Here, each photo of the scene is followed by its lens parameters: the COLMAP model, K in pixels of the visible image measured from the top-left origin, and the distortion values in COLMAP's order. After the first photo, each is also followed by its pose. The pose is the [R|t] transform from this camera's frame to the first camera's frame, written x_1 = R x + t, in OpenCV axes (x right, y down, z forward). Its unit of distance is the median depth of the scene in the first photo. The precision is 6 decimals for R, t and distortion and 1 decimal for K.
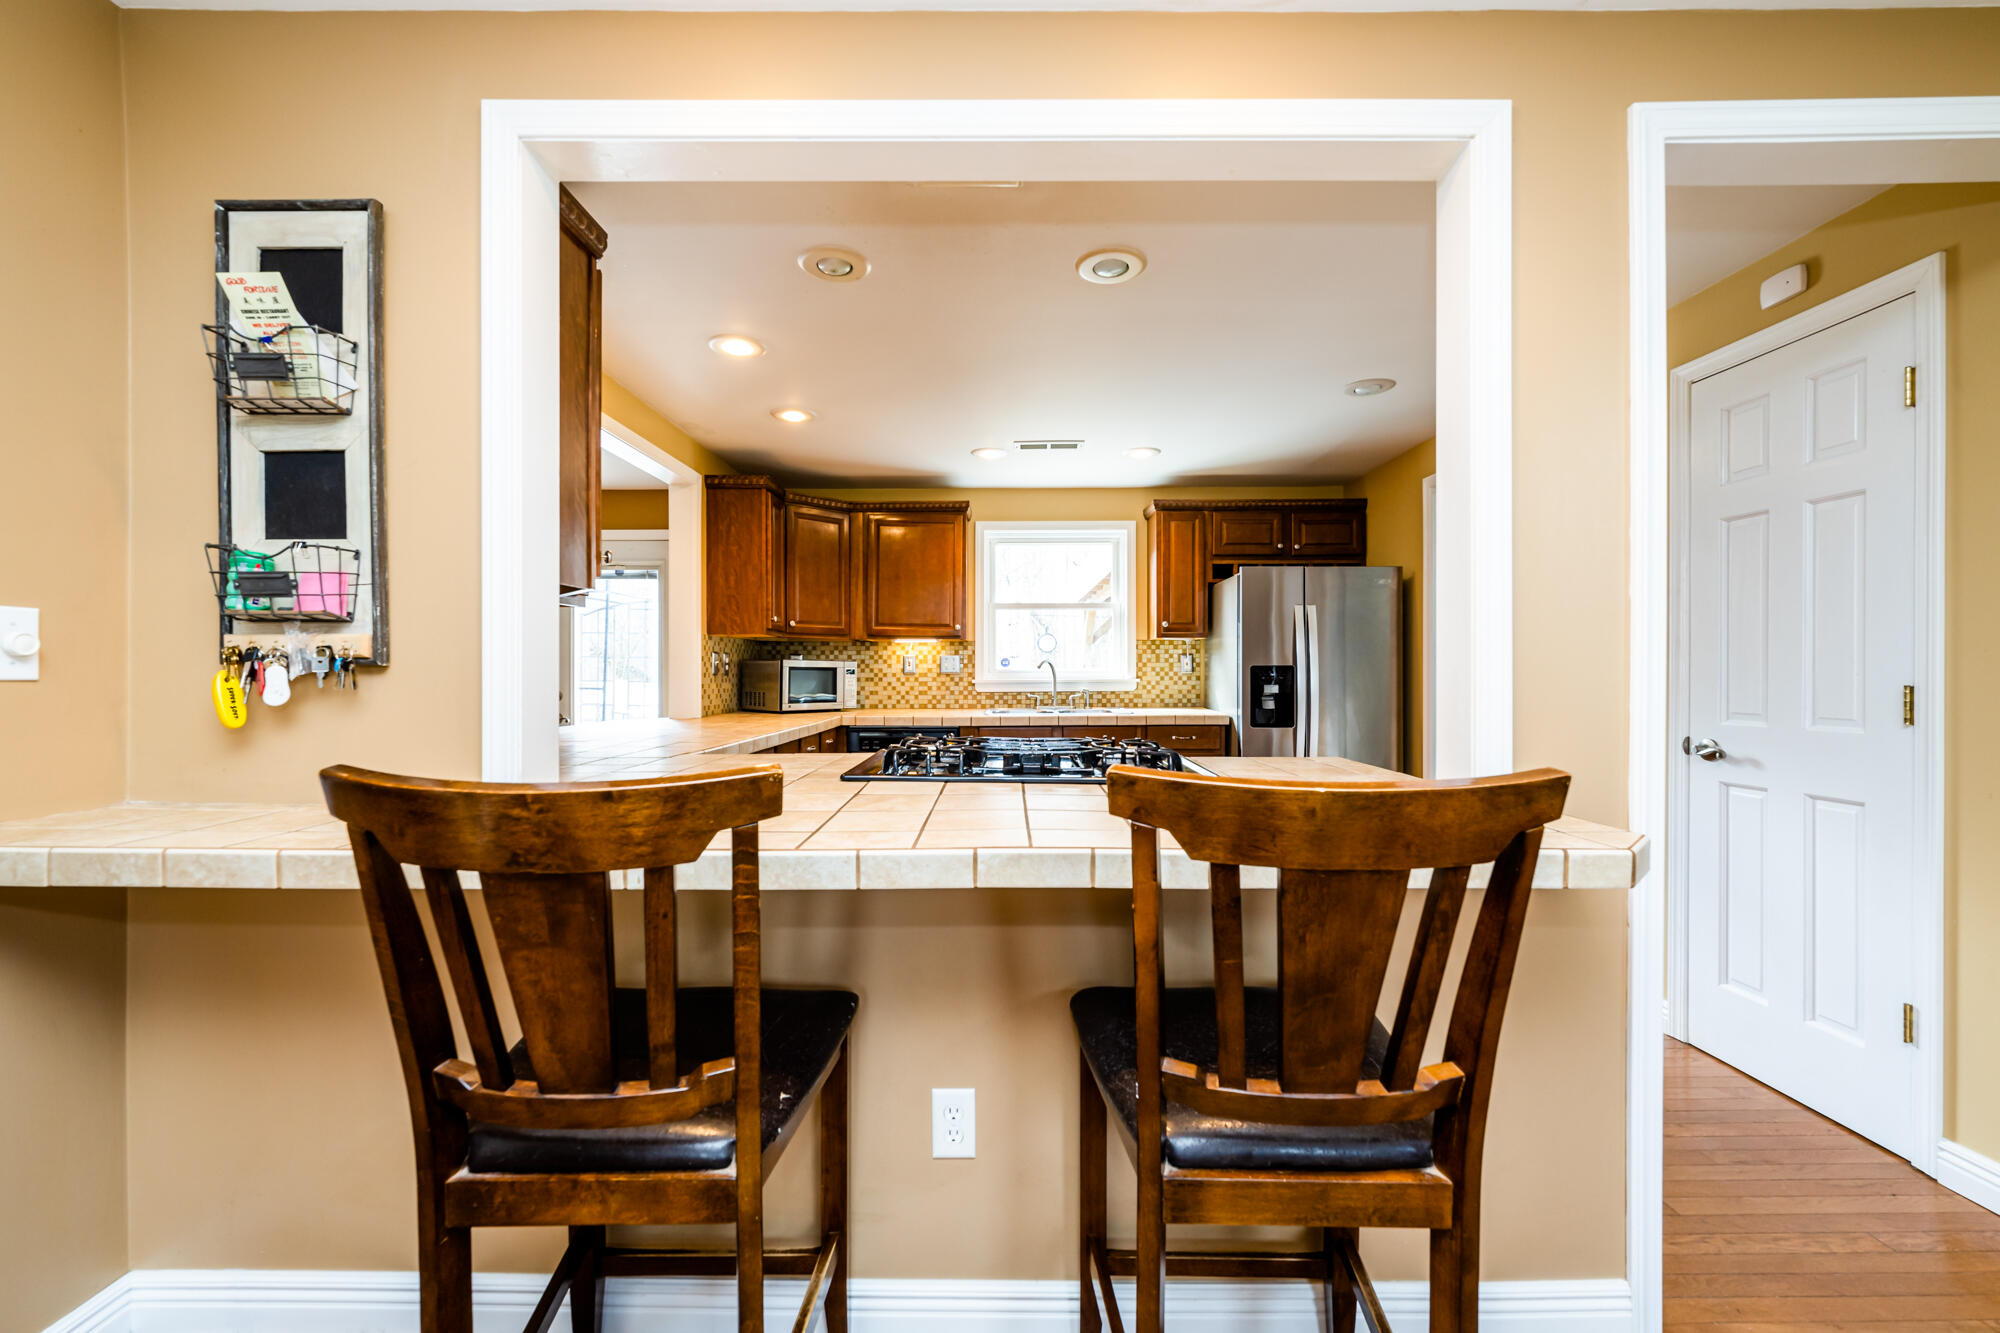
lens RADIAL K [[796.8, 0, 1001.4], [0, 796.8, 676.1], [0, 0, 1]] dist [-0.001057, -0.000523]
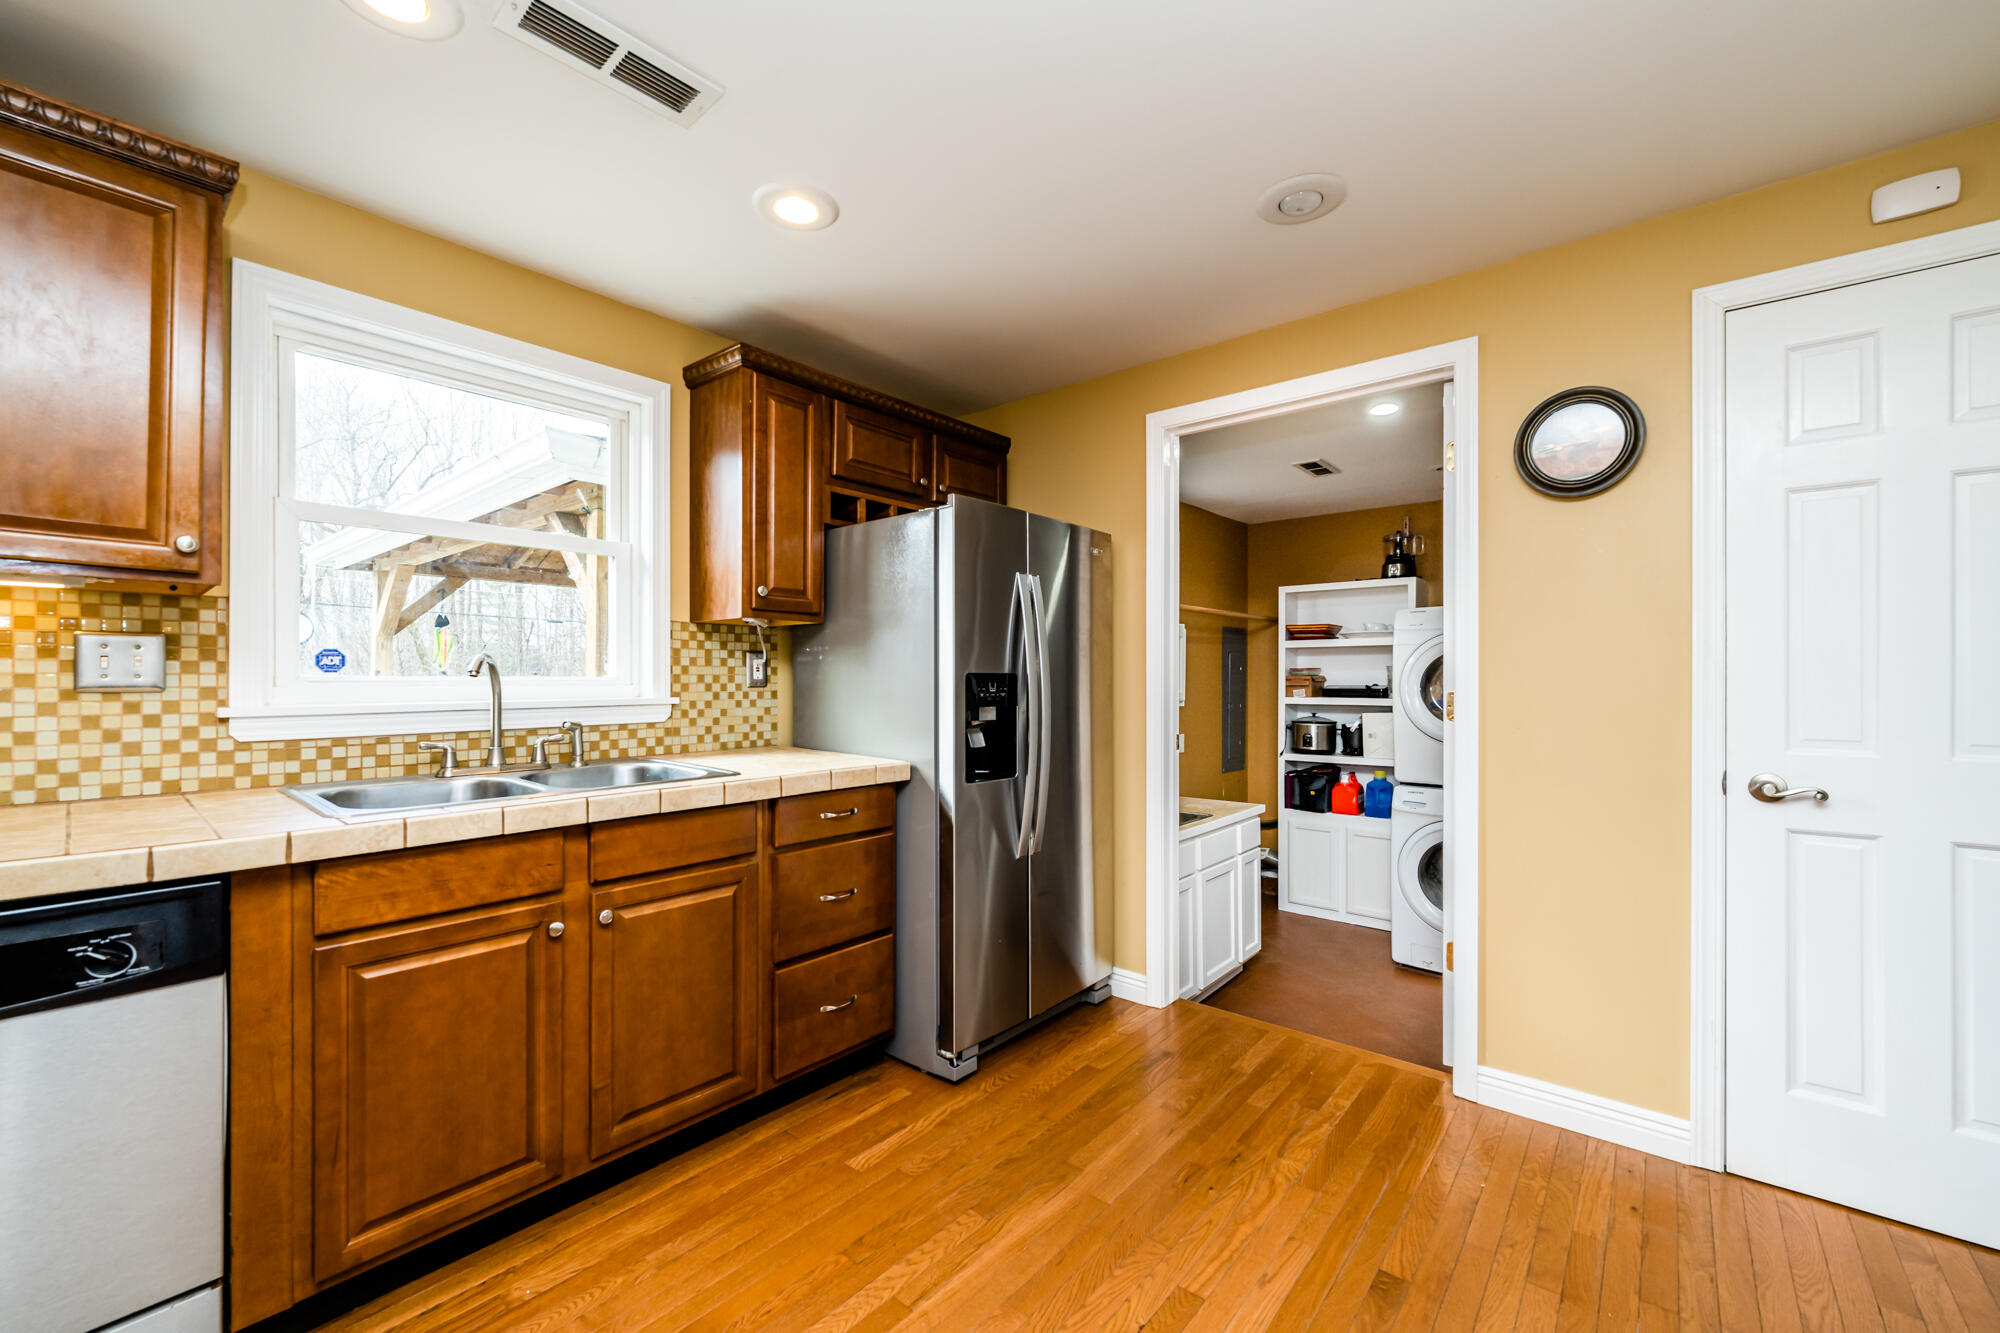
lens RADIAL K [[796.8, 0, 1001.4], [0, 796.8, 676.1], [0, 0, 1]] dist [-0.001057, -0.000523]
pose [[0.637403, 0.006903, 0.770500, -0.085292], [0.002769, 0.999933, -0.011250, -0.003950], [-0.770526, 0.009305, 0.637341, 0.523908]]
